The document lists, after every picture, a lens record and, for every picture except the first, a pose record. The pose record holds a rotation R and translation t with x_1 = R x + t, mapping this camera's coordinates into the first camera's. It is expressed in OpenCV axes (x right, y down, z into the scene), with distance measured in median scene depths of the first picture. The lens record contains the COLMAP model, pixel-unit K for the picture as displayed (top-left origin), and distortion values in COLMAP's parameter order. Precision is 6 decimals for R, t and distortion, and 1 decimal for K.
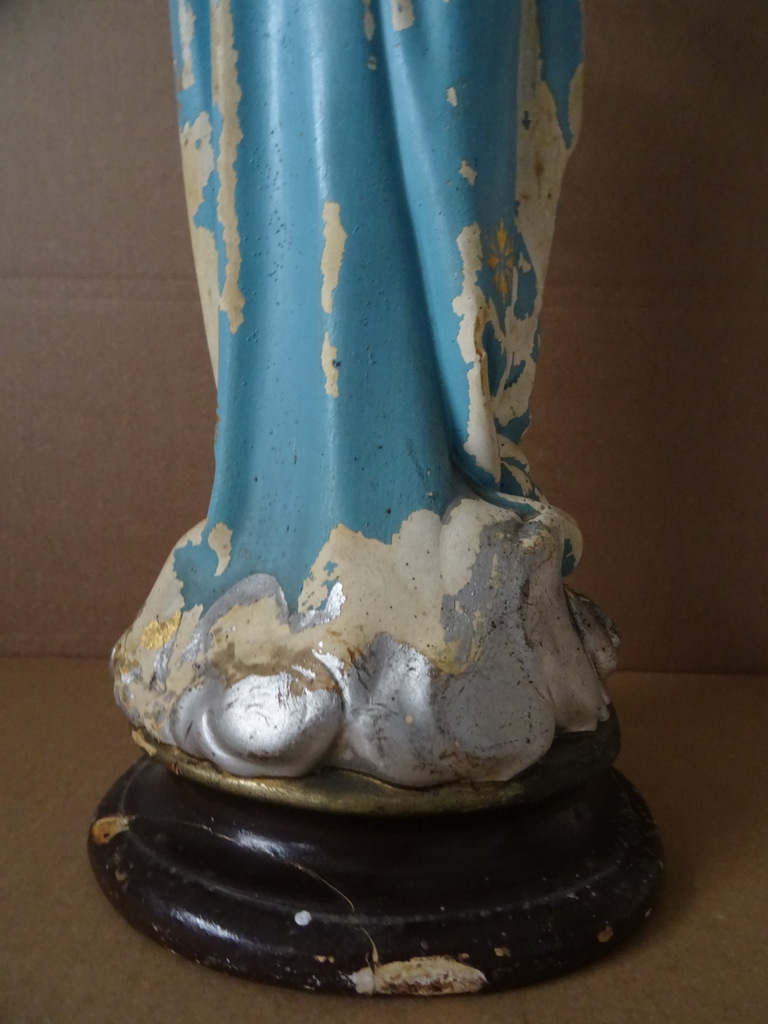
lens RADIAL K [[729.6, 0, 384.0], [0, 729.6, 513.5], [0, 0, 1]] dist [-0.010634, -0.007661]
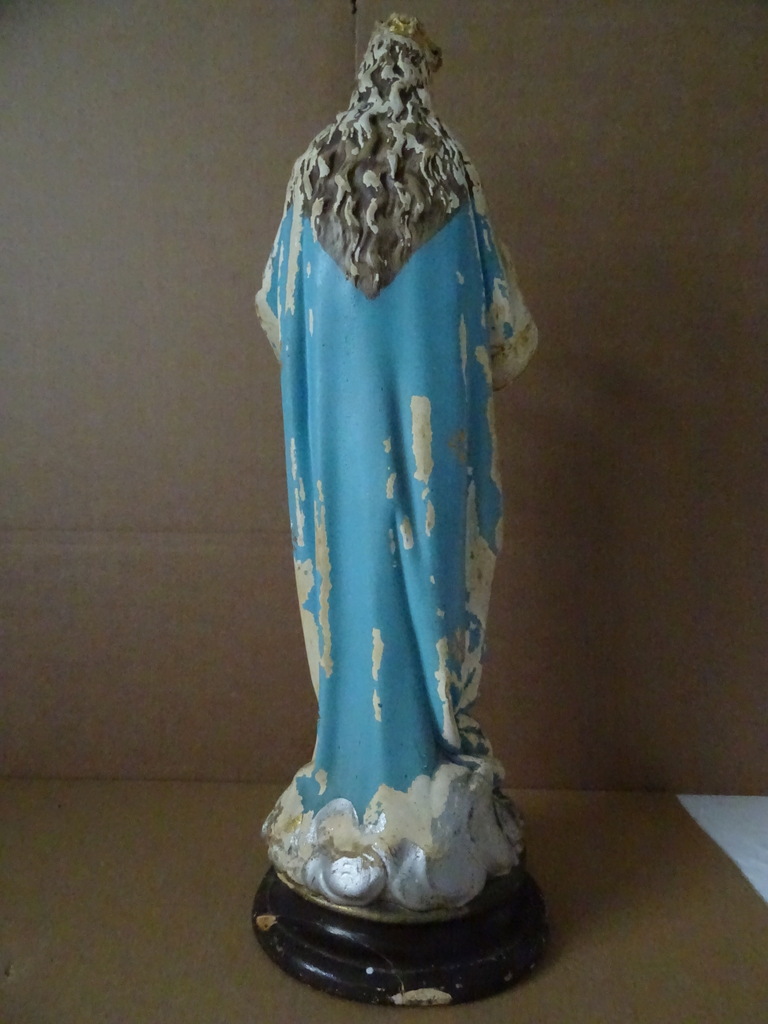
lens RADIAL K [[729.6, 0, 380.1], [0, 729.6, 508.4], [0, 0, 1]] dist [-0.010634, -0.007661]
pose [[0.999773, -0.014812, -0.015308, -0.023361], [0.014484, 0.999667, -0.021339, -0.710964], [0.015619, 0.021112, 0.999655, -1.096440]]
